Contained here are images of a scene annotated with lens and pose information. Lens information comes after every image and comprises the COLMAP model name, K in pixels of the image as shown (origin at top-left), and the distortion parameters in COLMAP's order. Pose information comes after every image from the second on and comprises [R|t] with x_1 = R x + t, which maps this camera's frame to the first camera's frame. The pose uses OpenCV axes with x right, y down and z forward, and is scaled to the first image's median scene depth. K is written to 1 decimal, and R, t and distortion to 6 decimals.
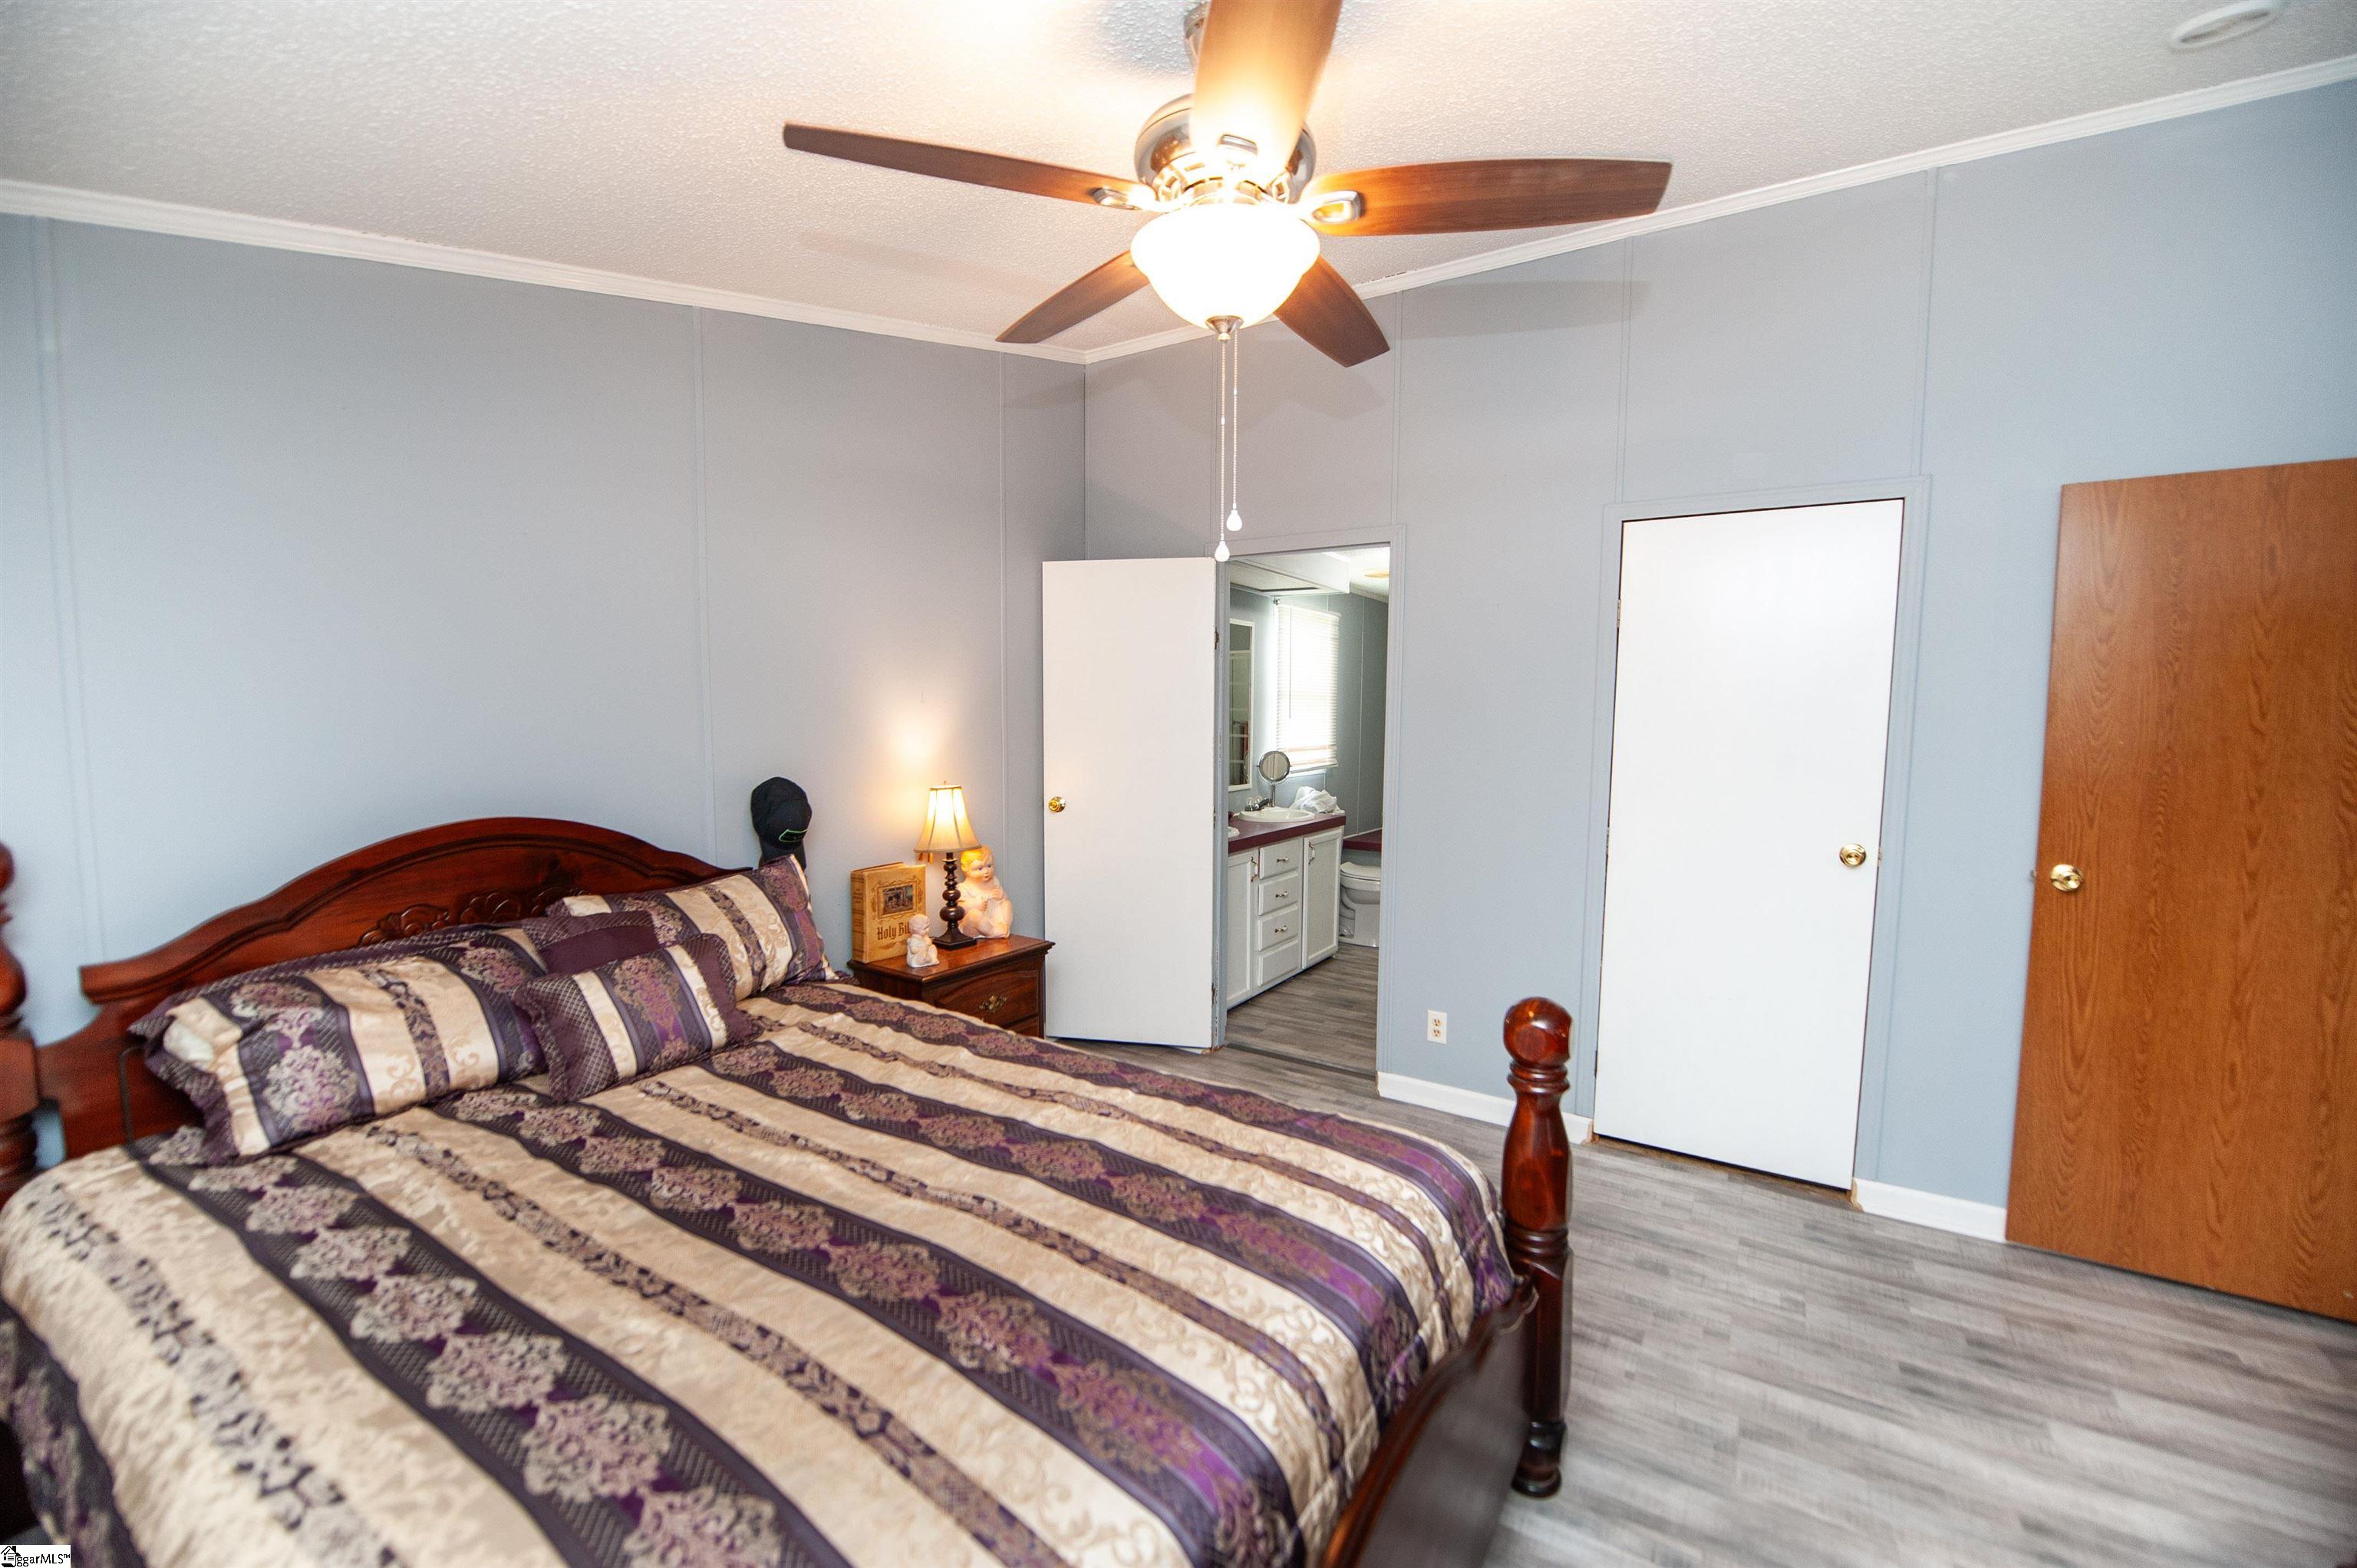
lens RADIAL K [[941.9, 0, 1190.6], [0, 941.9, 786.9], [0, 0, 1]] dist [-0.022073, -0.000496]
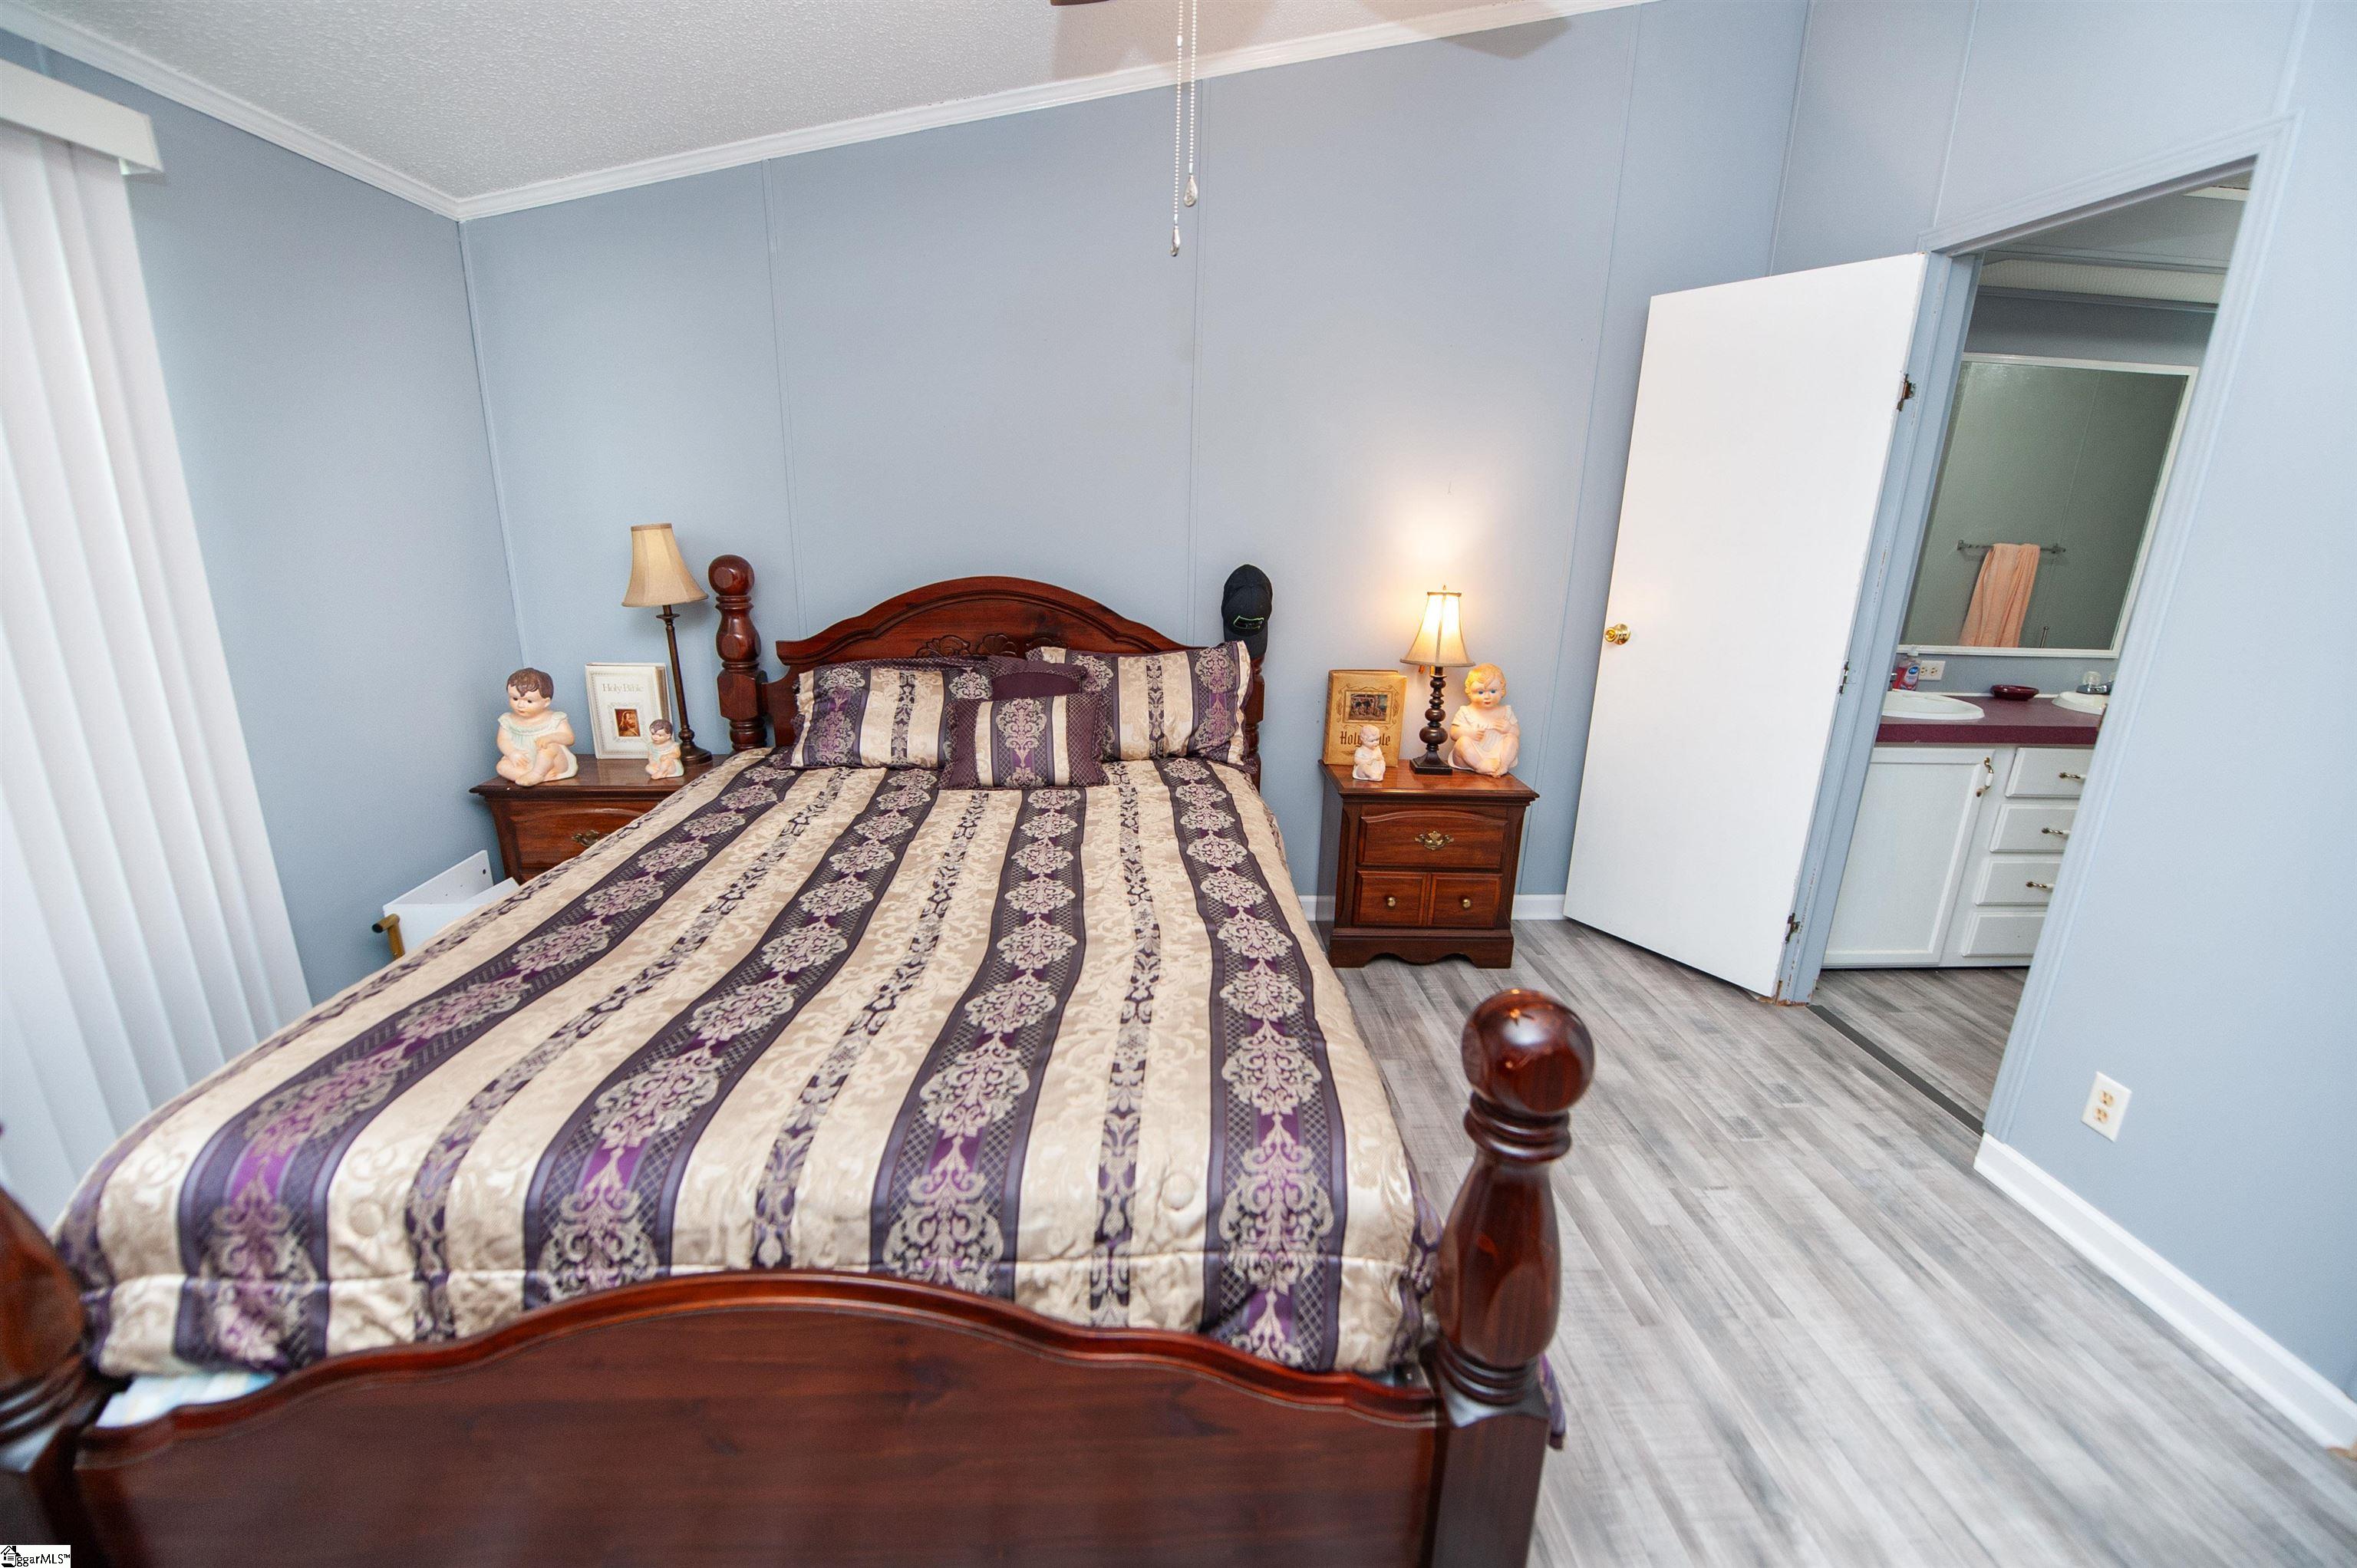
lens RADIAL K [[967.1, 0, 1187.7], [0, 967.1, 788.6], [0, 0, 1]] dist [-0.021941, -0.000194]
pose [[0.588913, 0.232462, -0.774043, 0.363653], [-0.087450, 0.970447, 0.224912, -0.004148], [0.803451, -0.064764, 0.591838, 0.272800]]
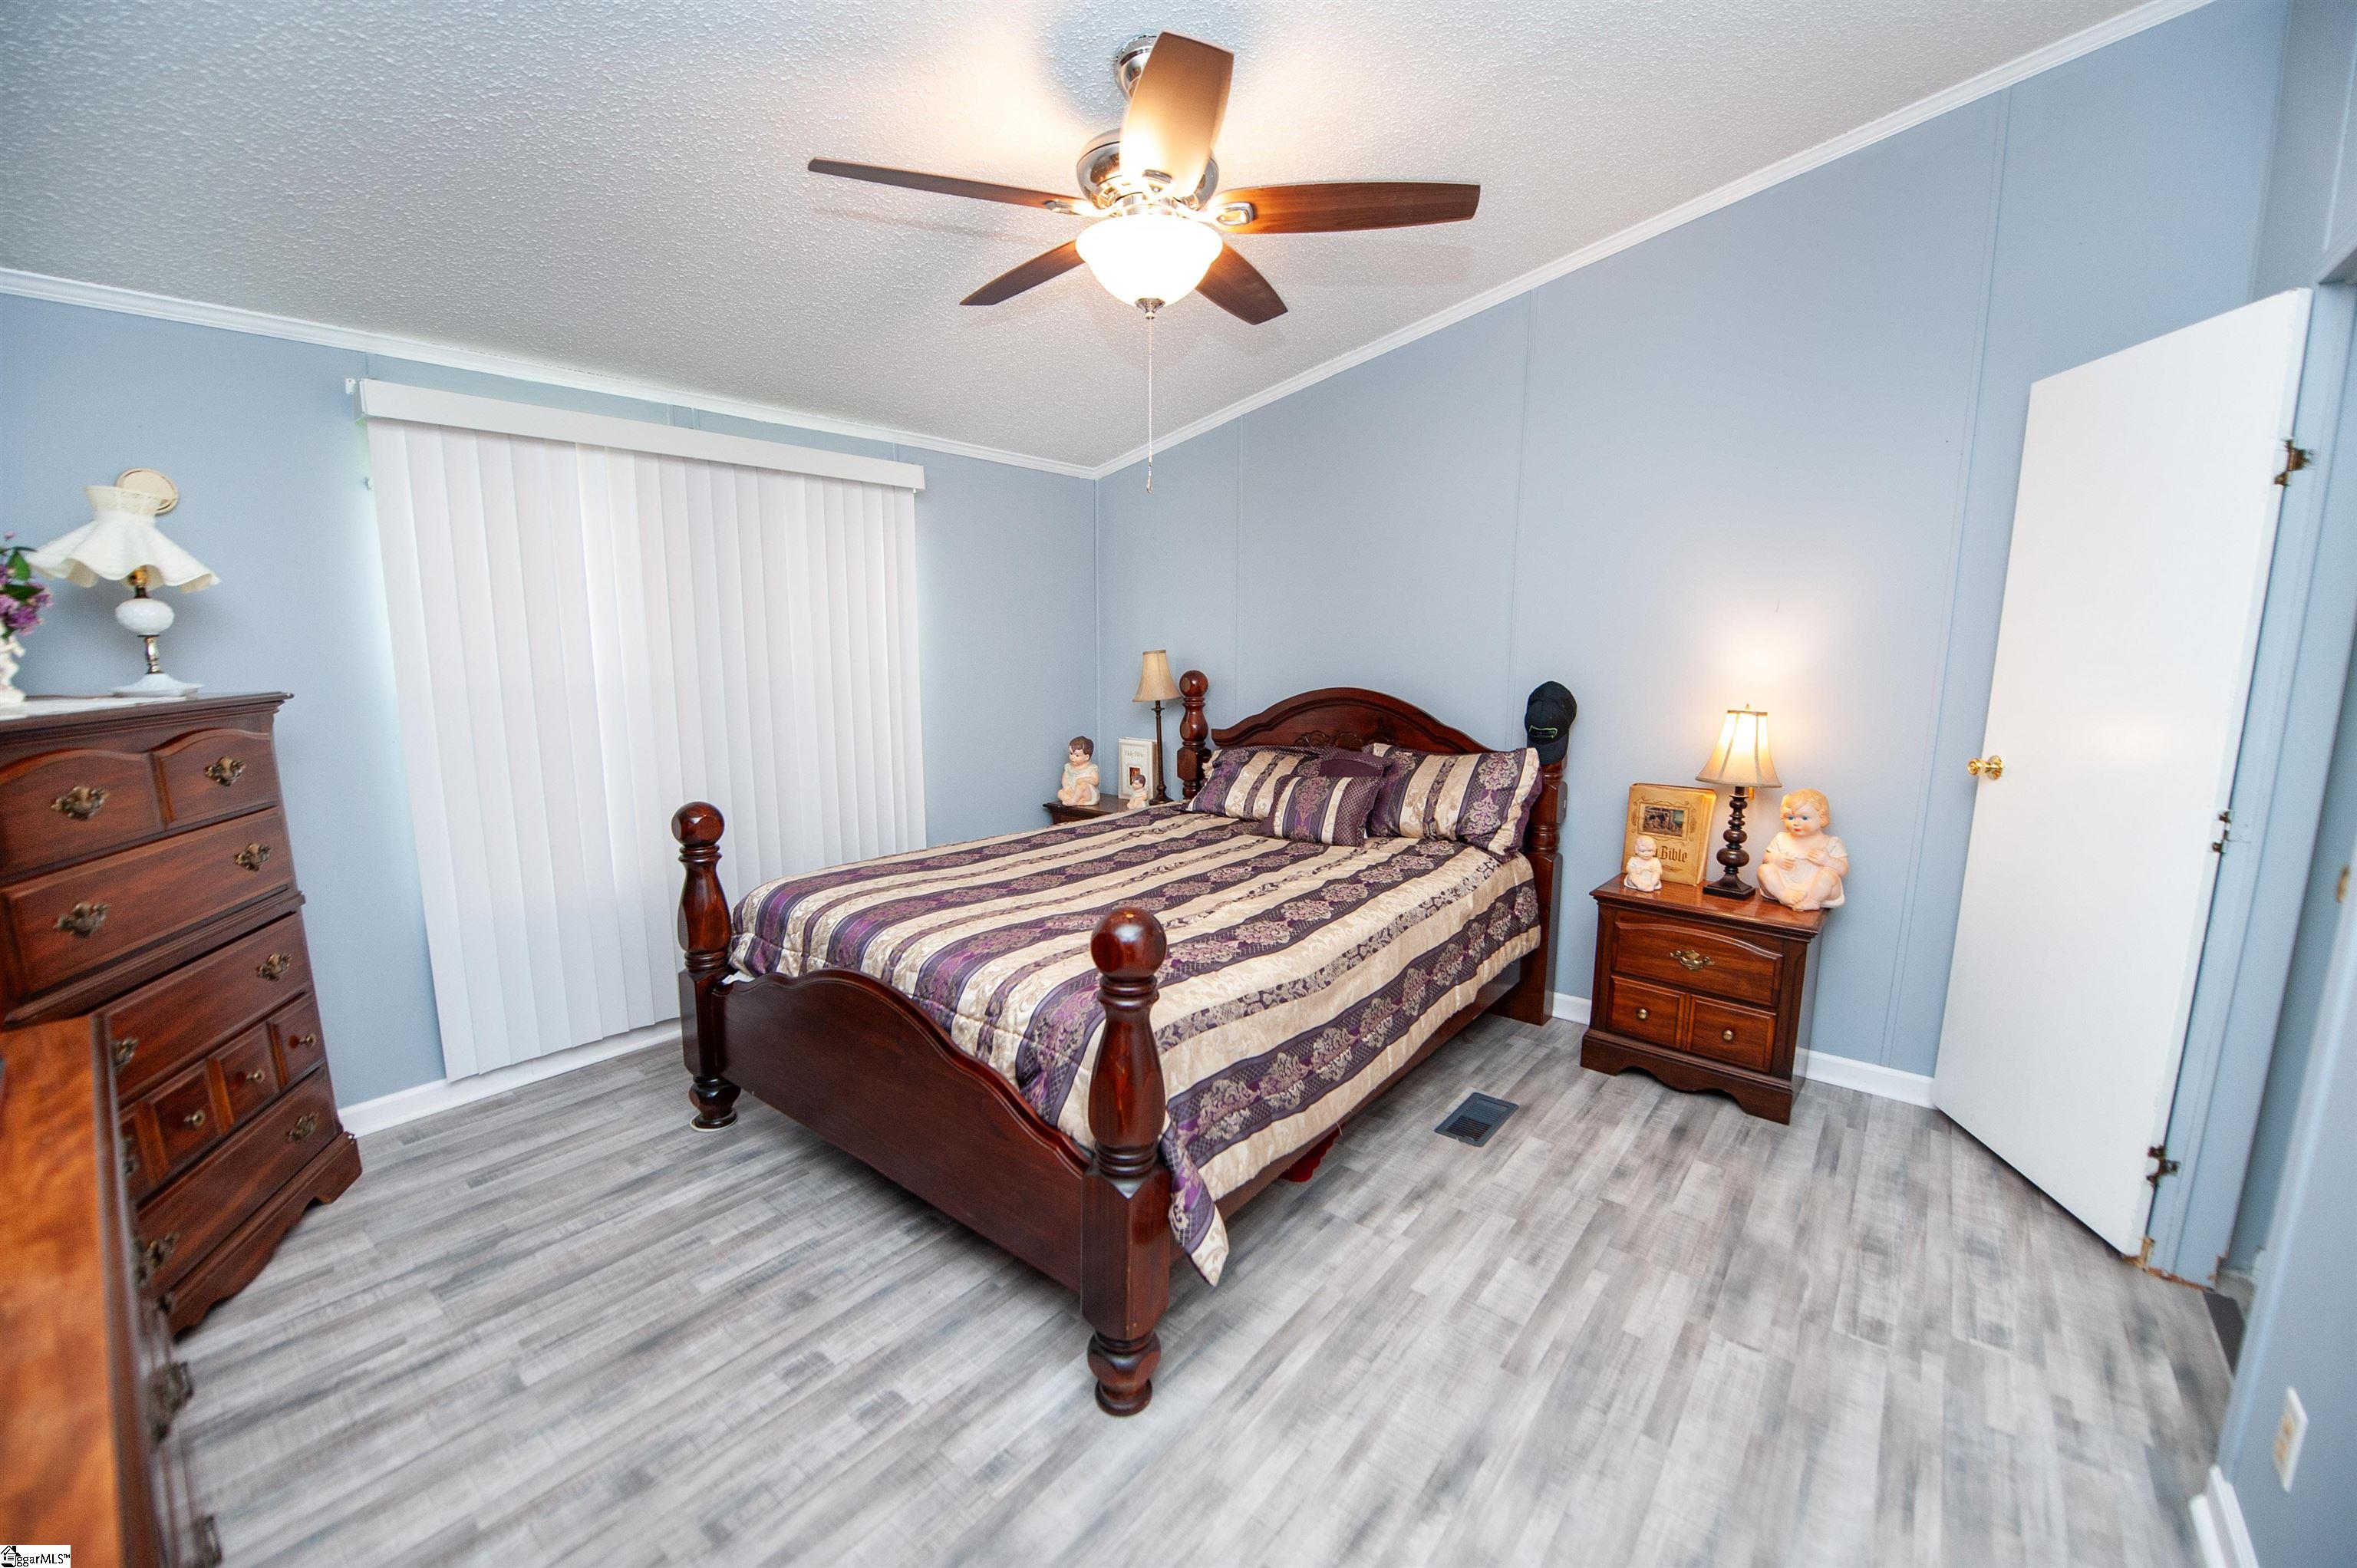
lens RADIAL K [[949.6, 0, 1184.4], [0, 949.6, 781.7], [0, 0, 1]] dist [-0.021623, -0.000557]
pose [[-0.114654, 0.145451, -0.982700, 0.698945], [-0.084742, 0.984185, 0.155558, -0.028826], [0.989784, 0.101112, -0.100515, 0.618192]]
